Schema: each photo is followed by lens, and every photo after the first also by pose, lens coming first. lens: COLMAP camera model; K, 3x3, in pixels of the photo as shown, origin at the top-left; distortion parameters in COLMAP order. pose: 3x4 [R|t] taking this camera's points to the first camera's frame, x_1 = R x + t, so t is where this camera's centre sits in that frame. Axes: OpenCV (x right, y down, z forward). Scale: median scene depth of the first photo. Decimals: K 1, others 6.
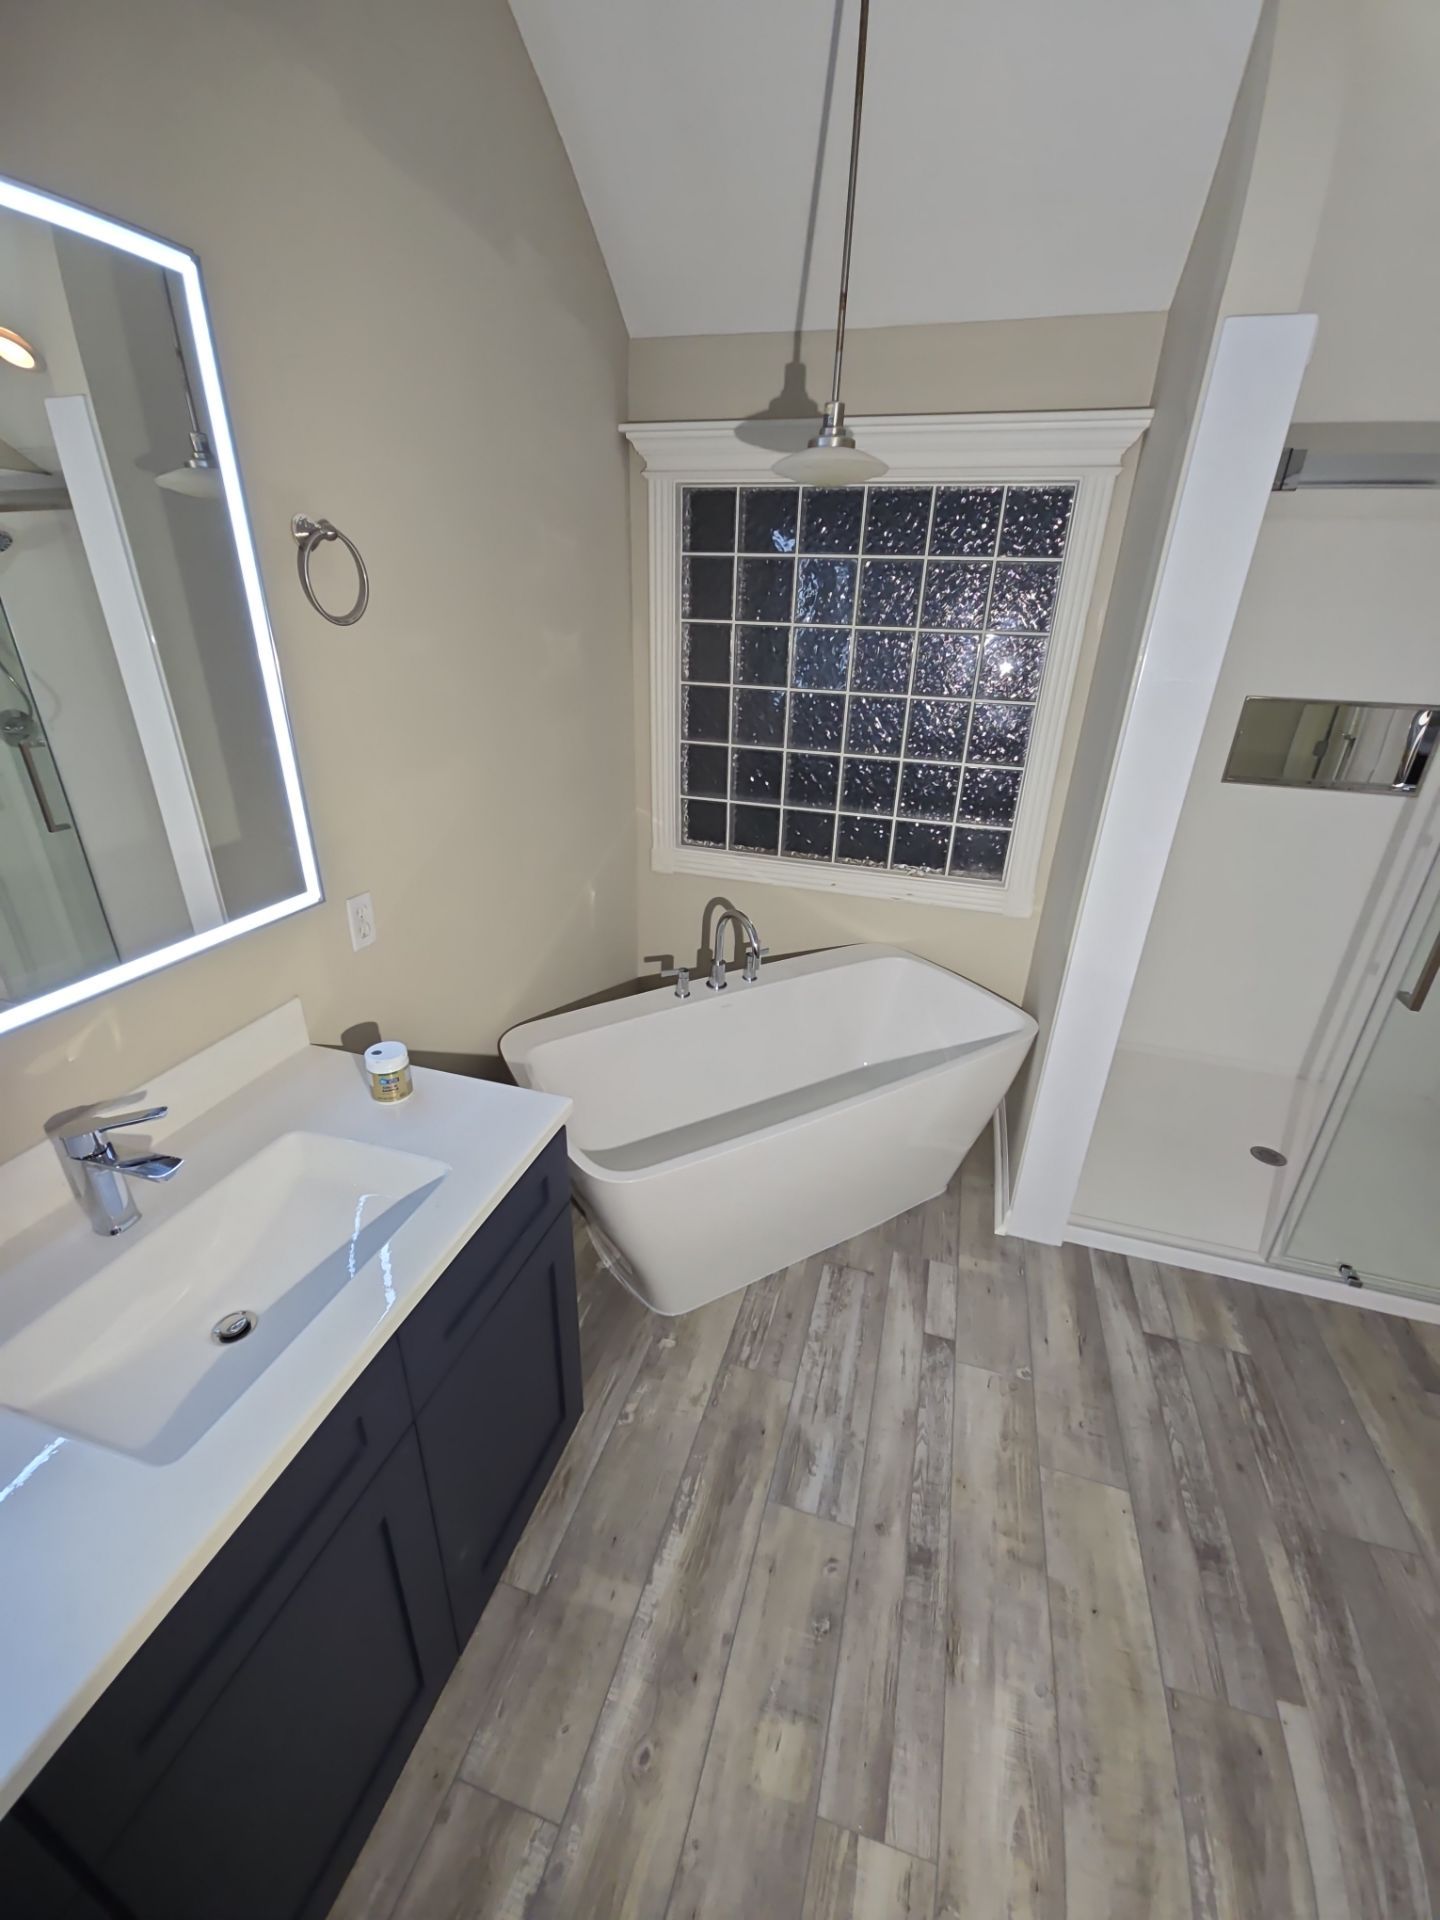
lens RADIAL K [[774.8, 0, 719.6], [0, 774.8, 961.6], [0, 0, 1]] dist [0.007412, -0.004865]
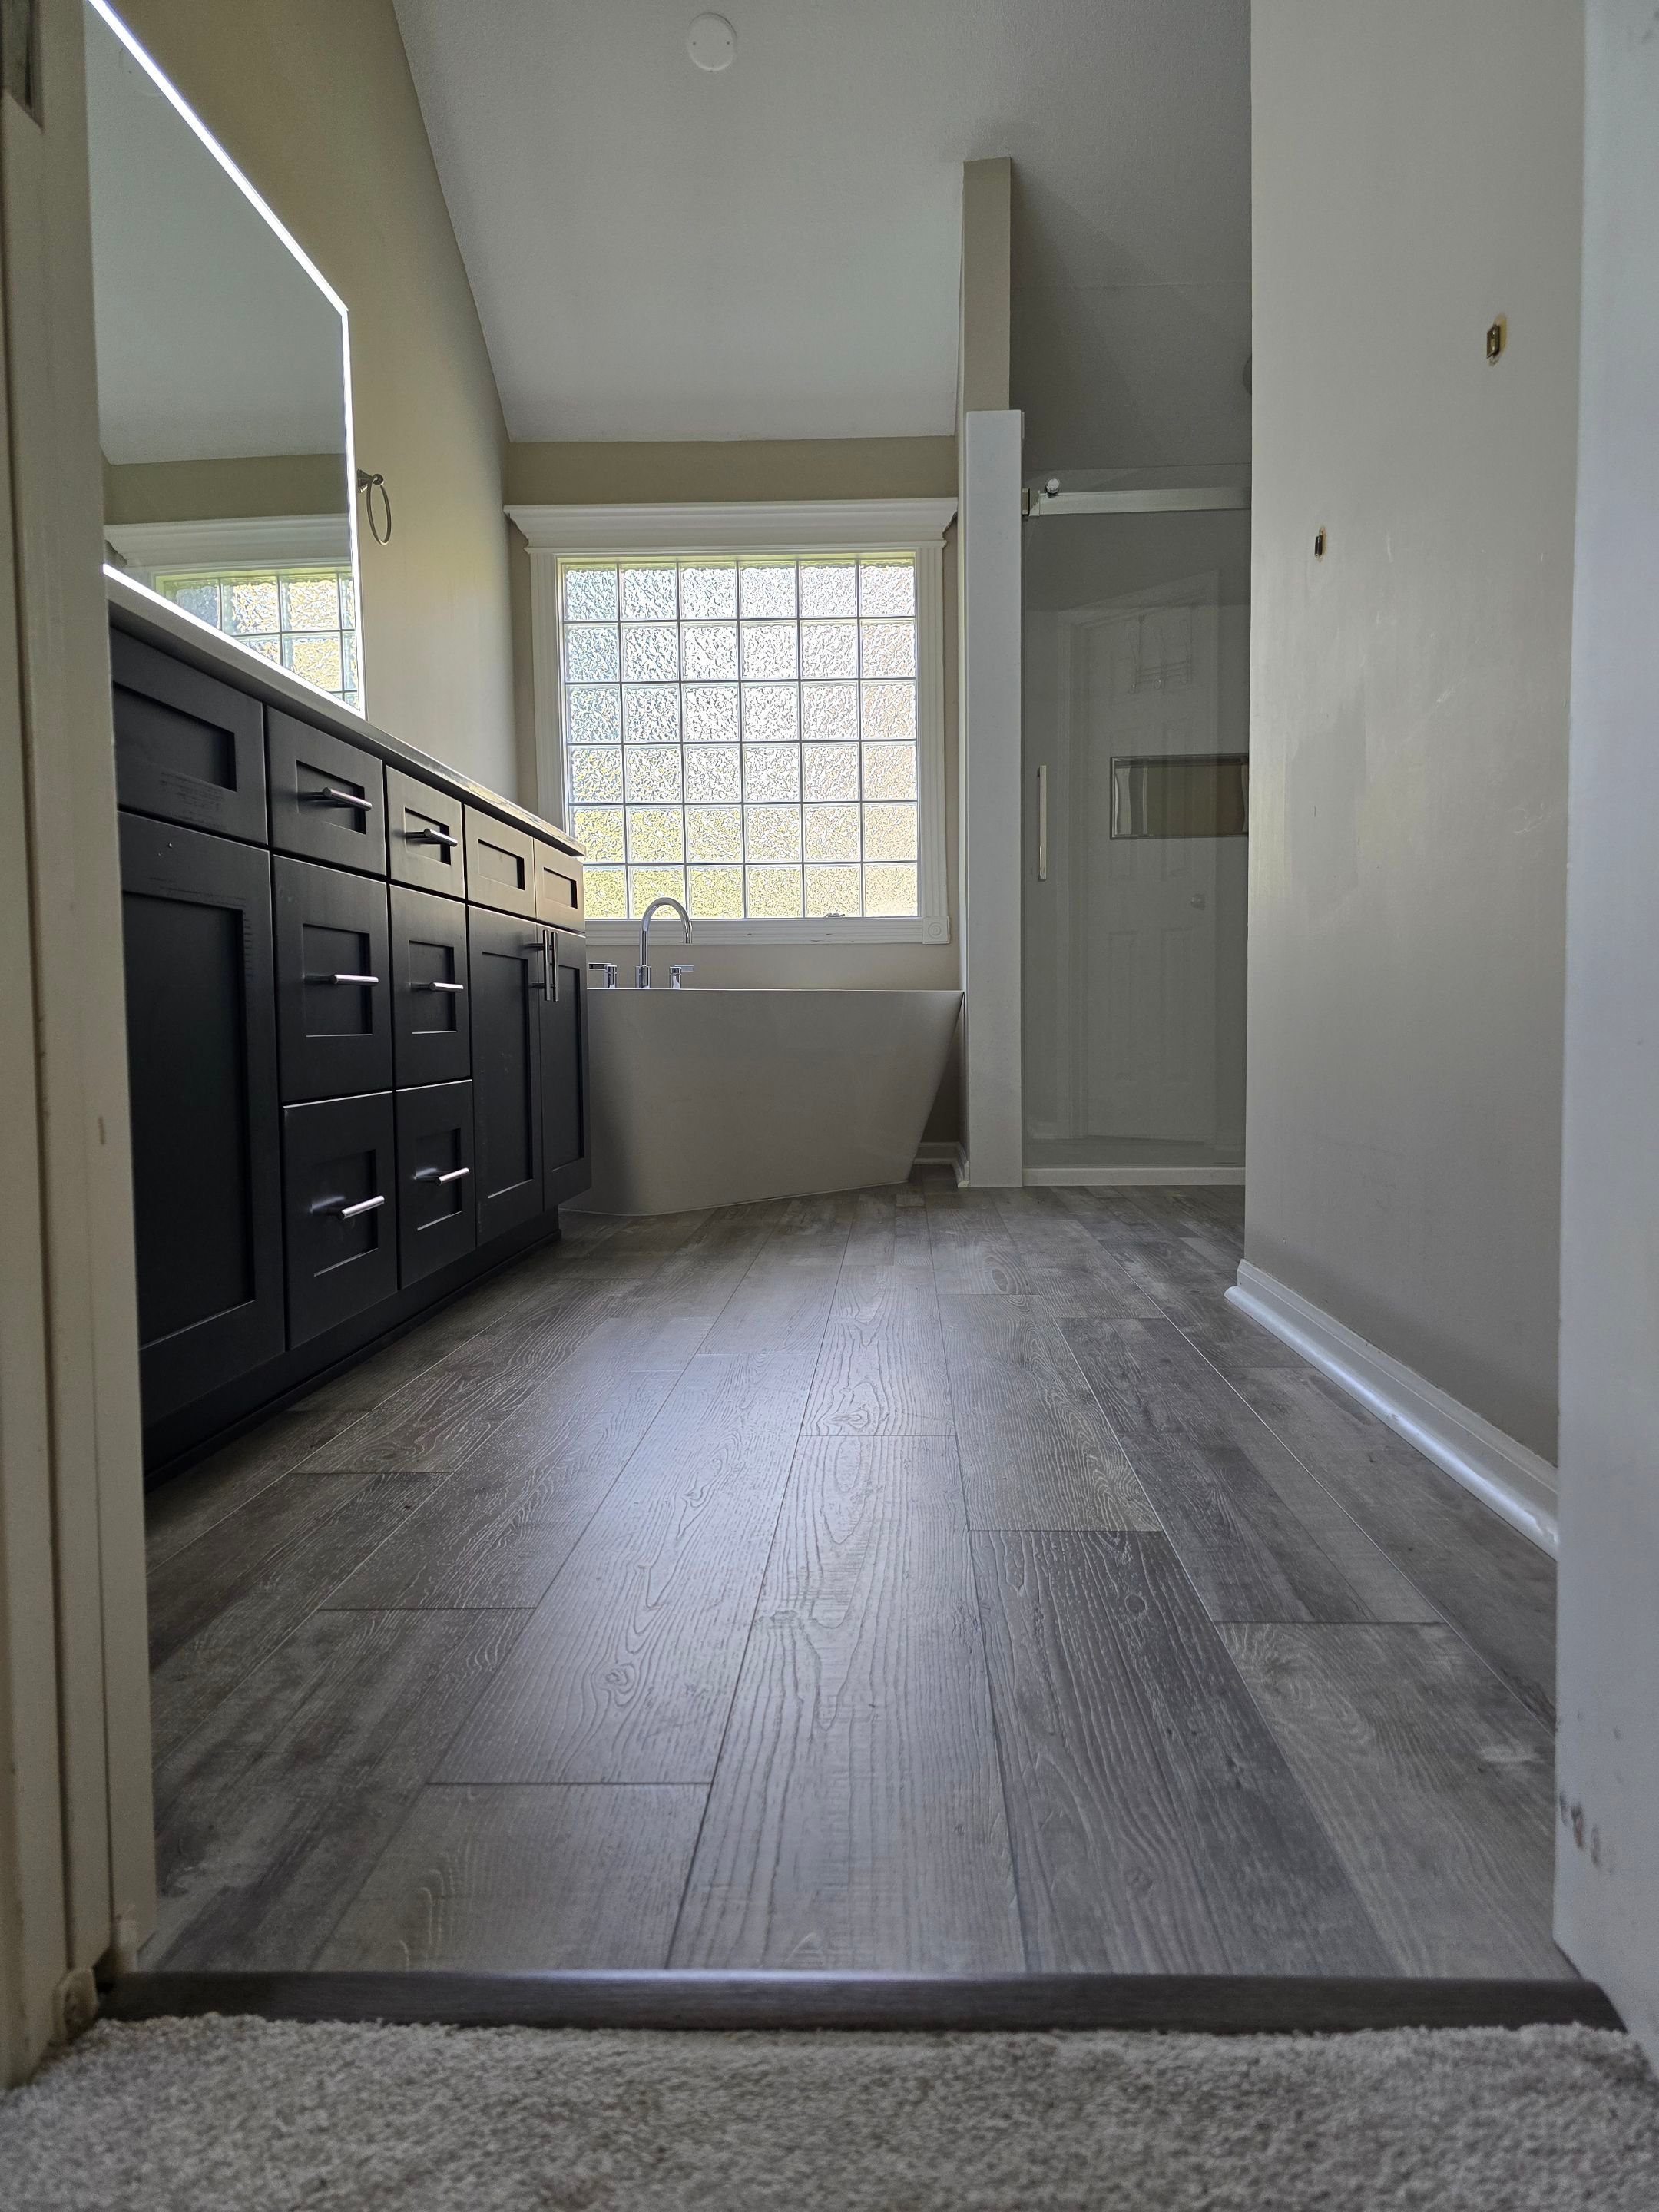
lens RADIAL K [[1478.3, 0, 850.3], [0, 1478.3, 1120.9], [0, 0, 1]] dist [0.056338, -0.048178]
pose [[0.964397, -0.056192, 0.258420, -0.337213], [0.142455, 0.933661, -0.328608, 1.153301], [-0.222812, 0.353721, 0.908425, -0.921493]]
